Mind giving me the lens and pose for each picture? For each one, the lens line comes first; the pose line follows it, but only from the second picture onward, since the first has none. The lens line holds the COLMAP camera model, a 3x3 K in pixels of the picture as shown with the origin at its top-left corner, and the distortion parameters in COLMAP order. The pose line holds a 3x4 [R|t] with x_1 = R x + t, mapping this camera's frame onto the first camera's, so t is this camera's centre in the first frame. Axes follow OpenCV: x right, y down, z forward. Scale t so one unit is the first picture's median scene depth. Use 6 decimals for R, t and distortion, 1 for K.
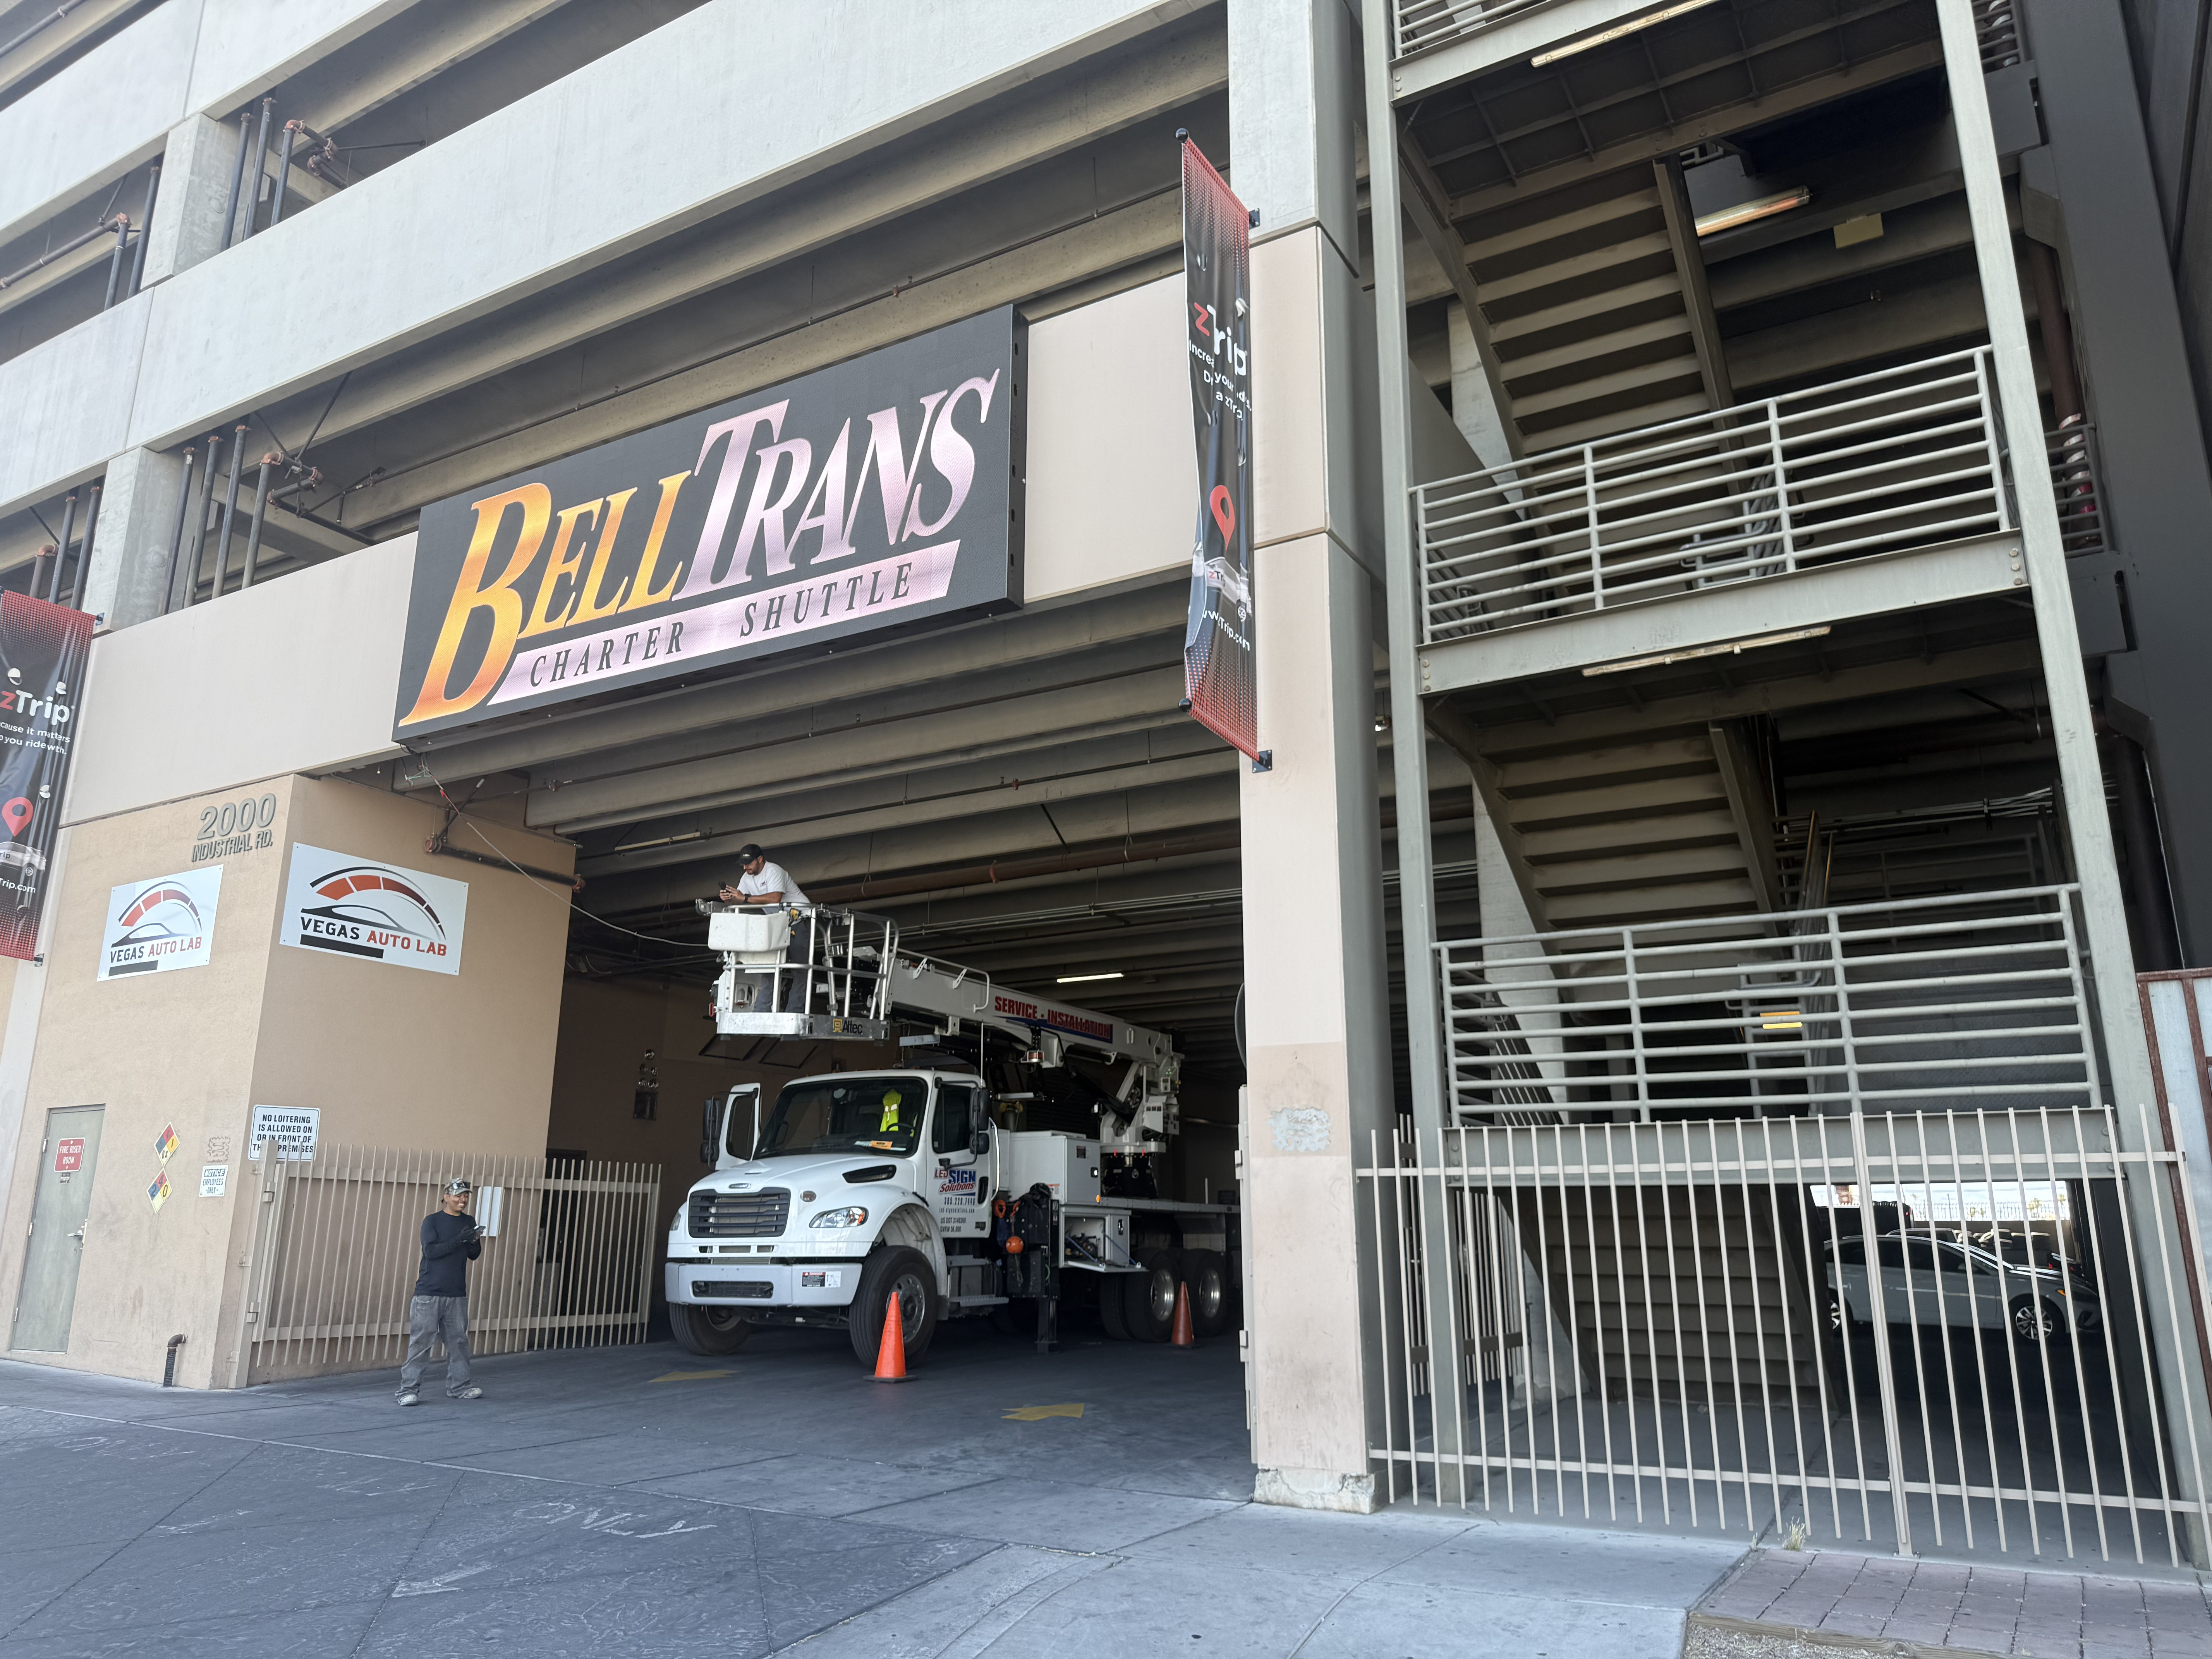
lens RADIAL K [[1558.6, 0, 1102.2], [0, 1558.6, 844.4], [0, 0, 1]] dist [0.055623, -0.071446]
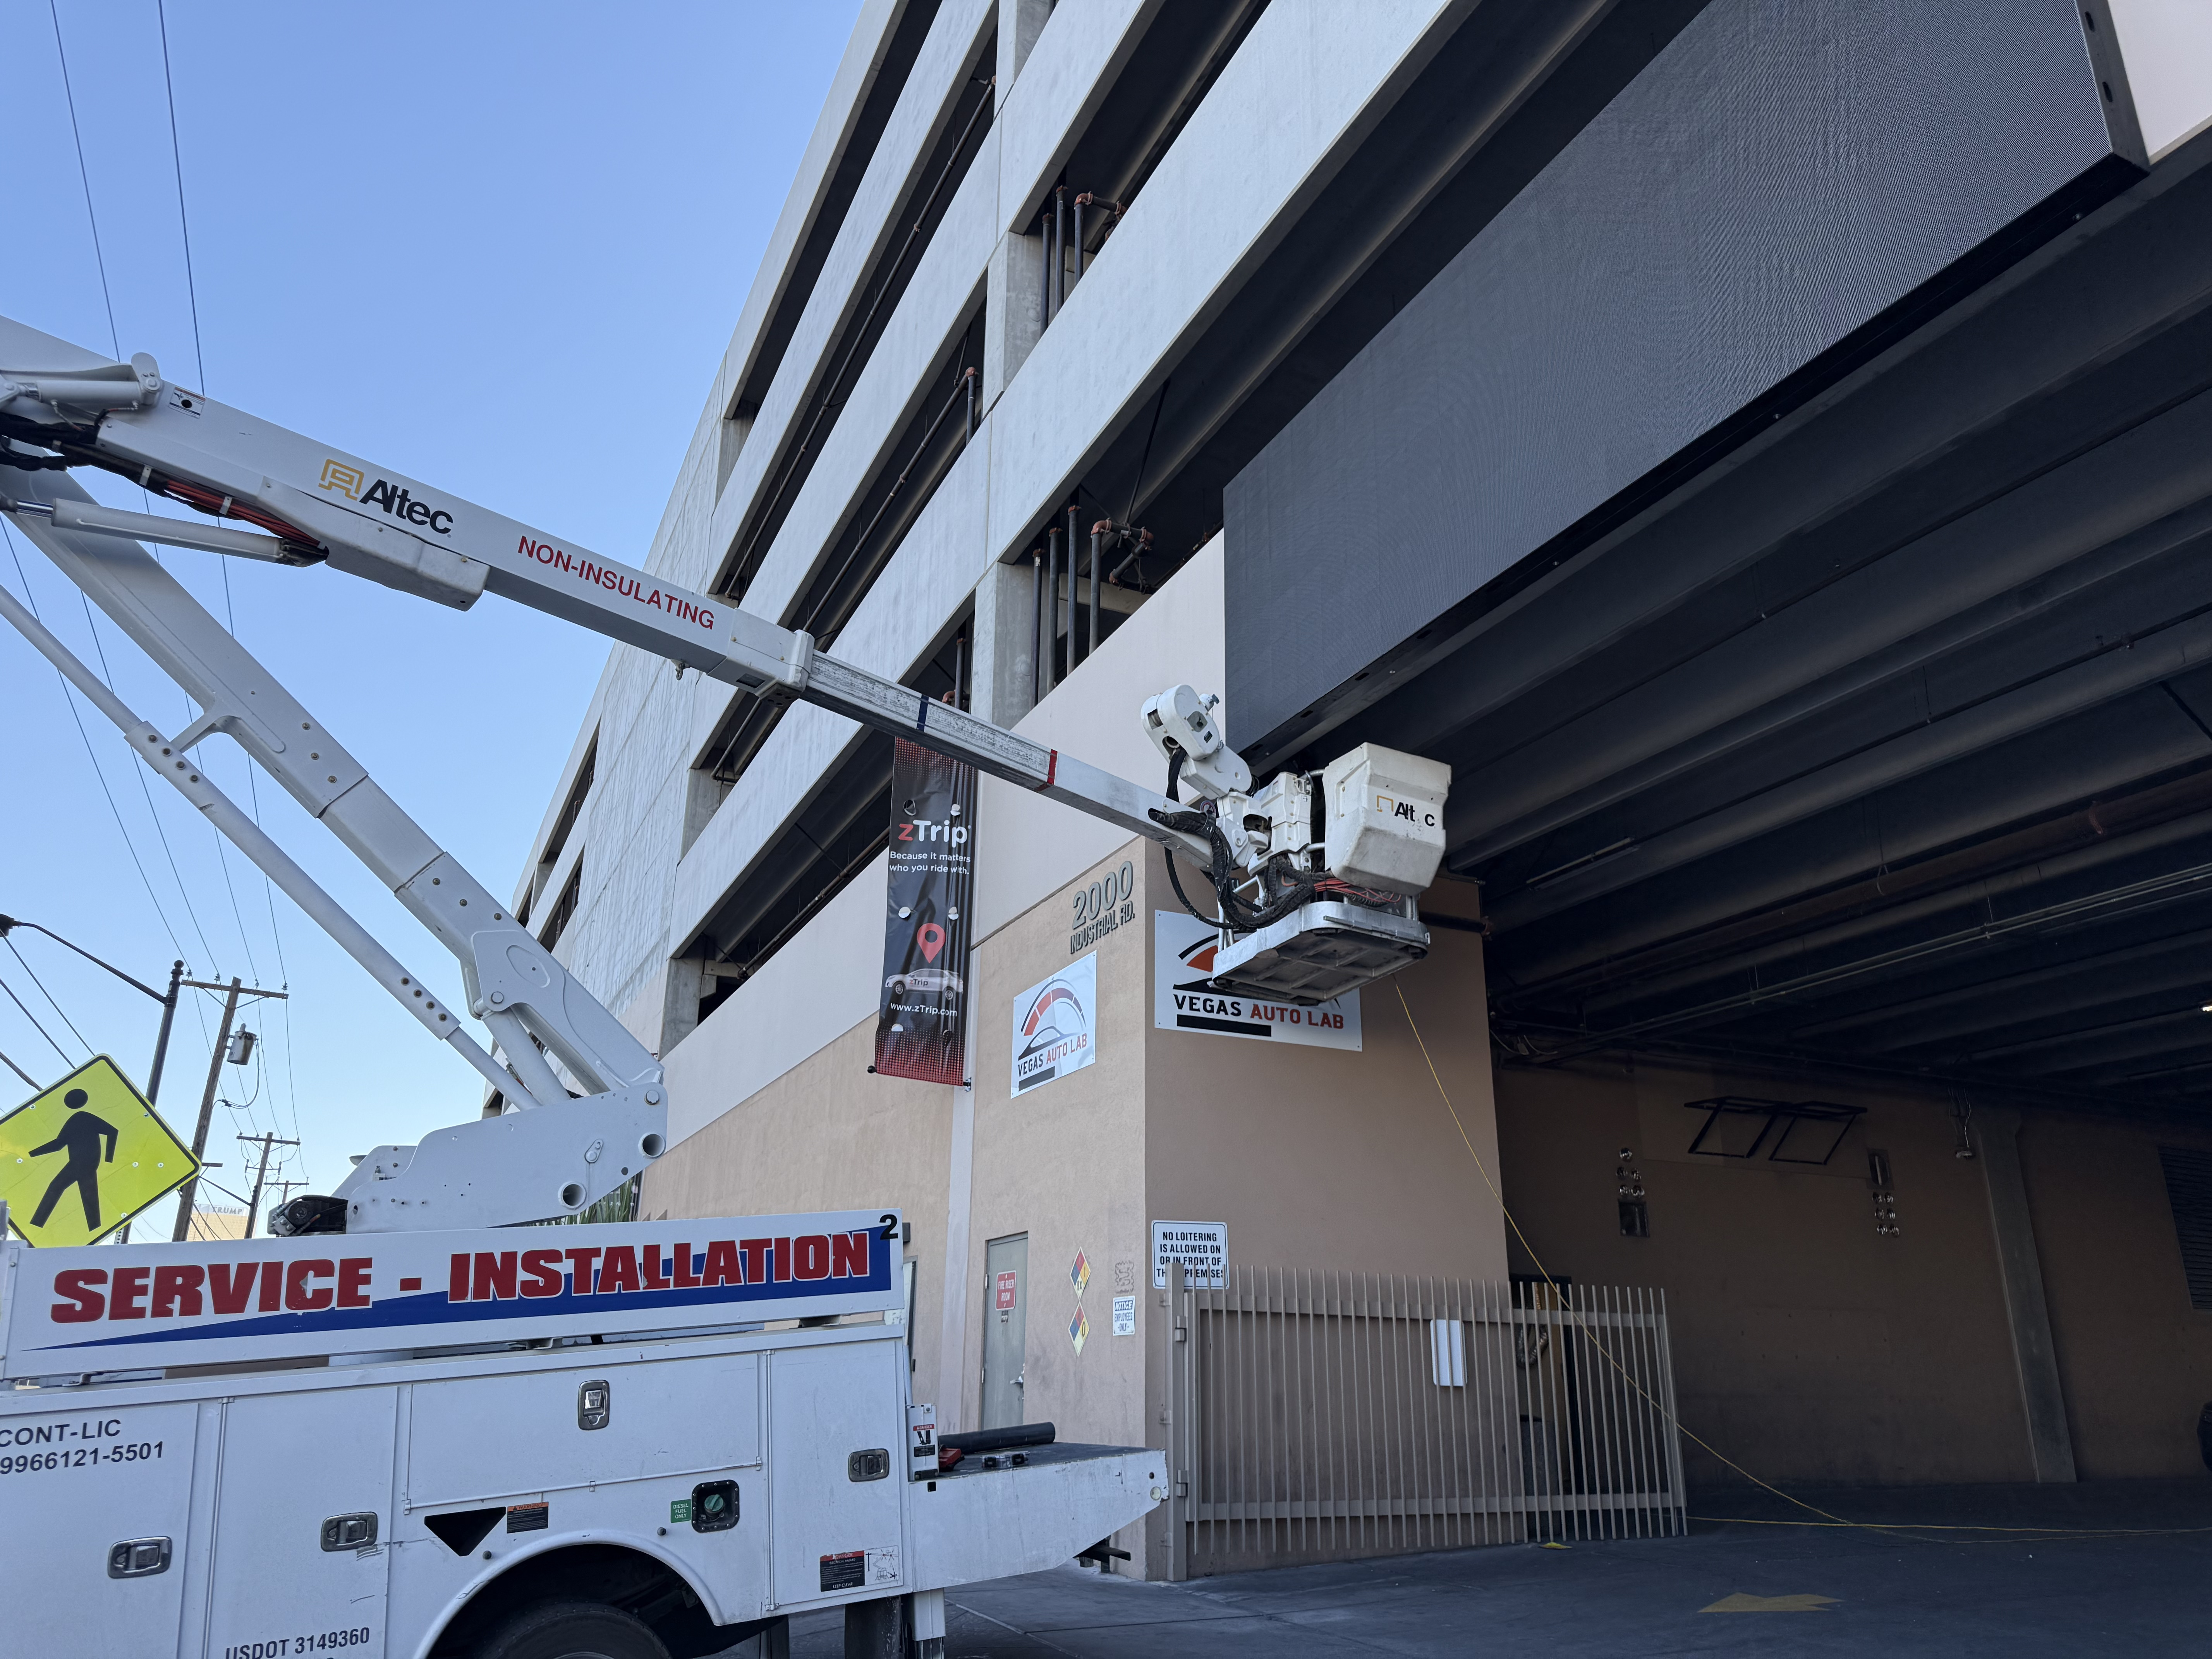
lens RADIAL K [[1558.6, 0, 1112.2], [0, 1558.6, 839.9], [0, 0, 1]] dist [0.055623, -0.071446]
pose [[0.824821, -0.183630, -0.534743, -0.073122], [0.136637, 0.982494, -0.126630, 0.066932], [0.548635, 0.031381, 0.835473, 0.281796]]
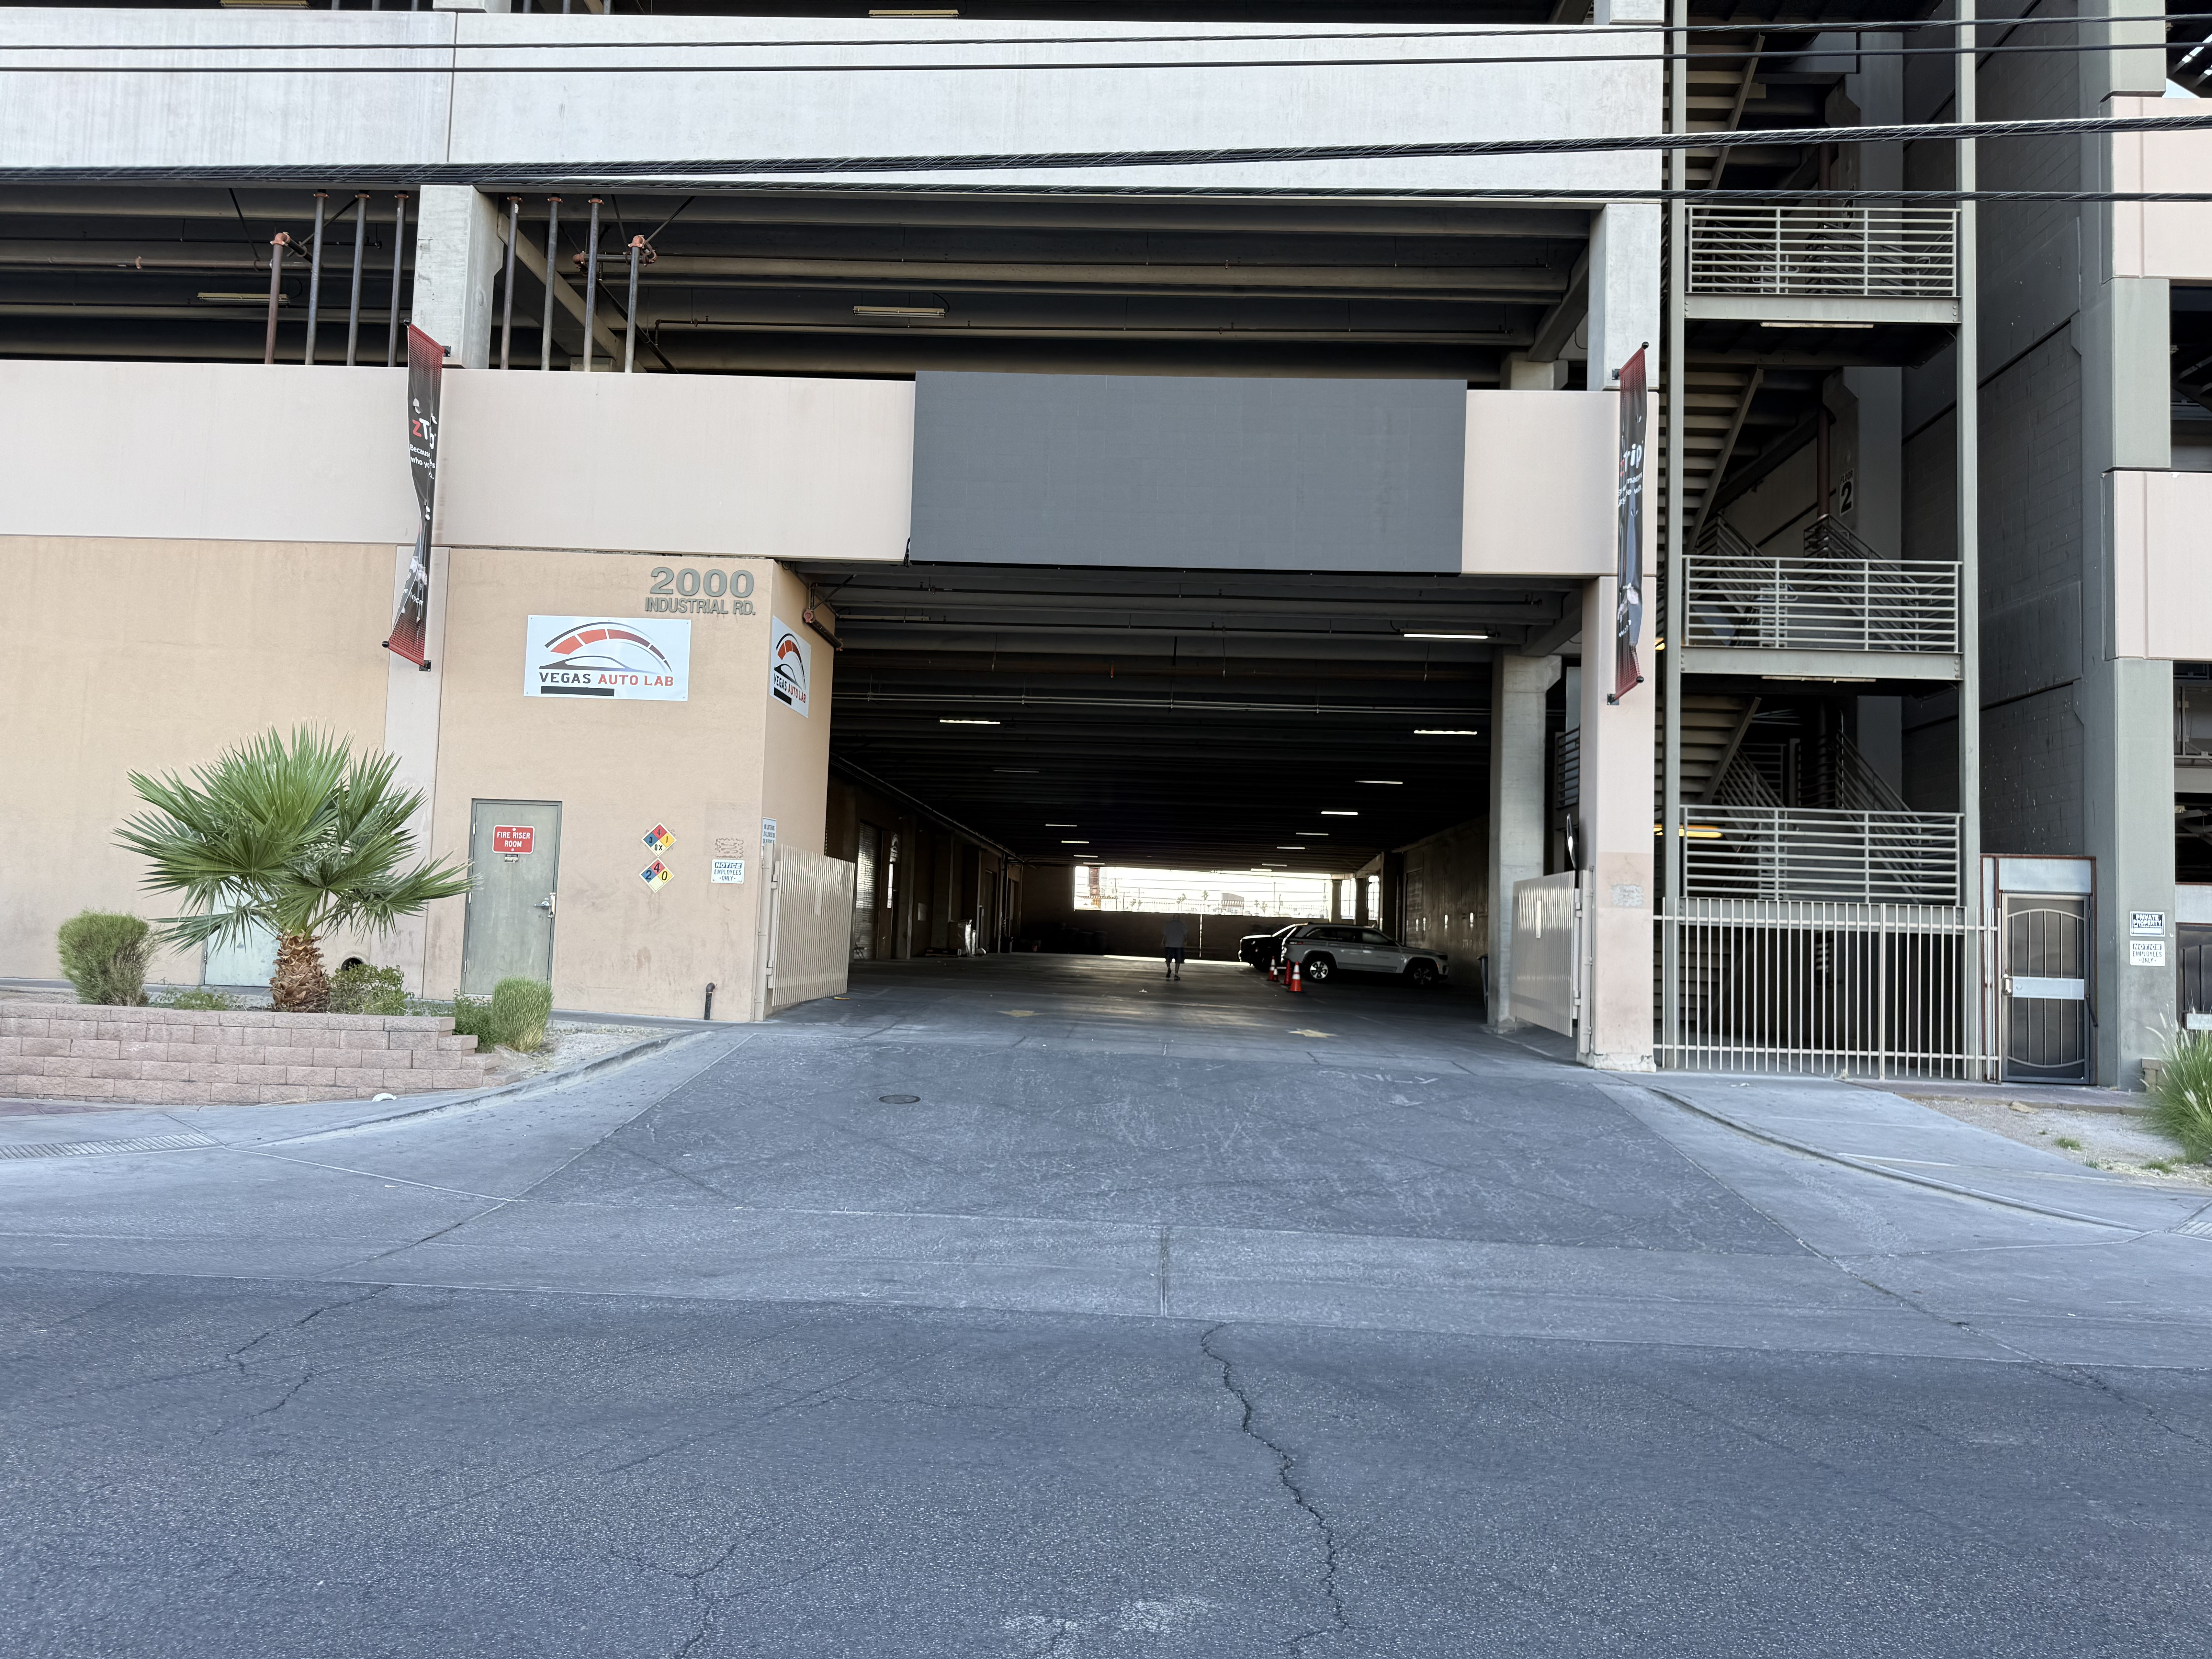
lens RADIAL K [[1558.6, 0, 1101.9], [0, 1558.6, 829.6], [0, 0, 1]] dist [0.055623, -0.071446]
pose [[0.882257, 0.059792, 0.466956, -0.876680], [-0.148000, 0.976837, 0.154547, -0.067286], [-0.446900, -0.205460, 0.870670, -0.264102]]
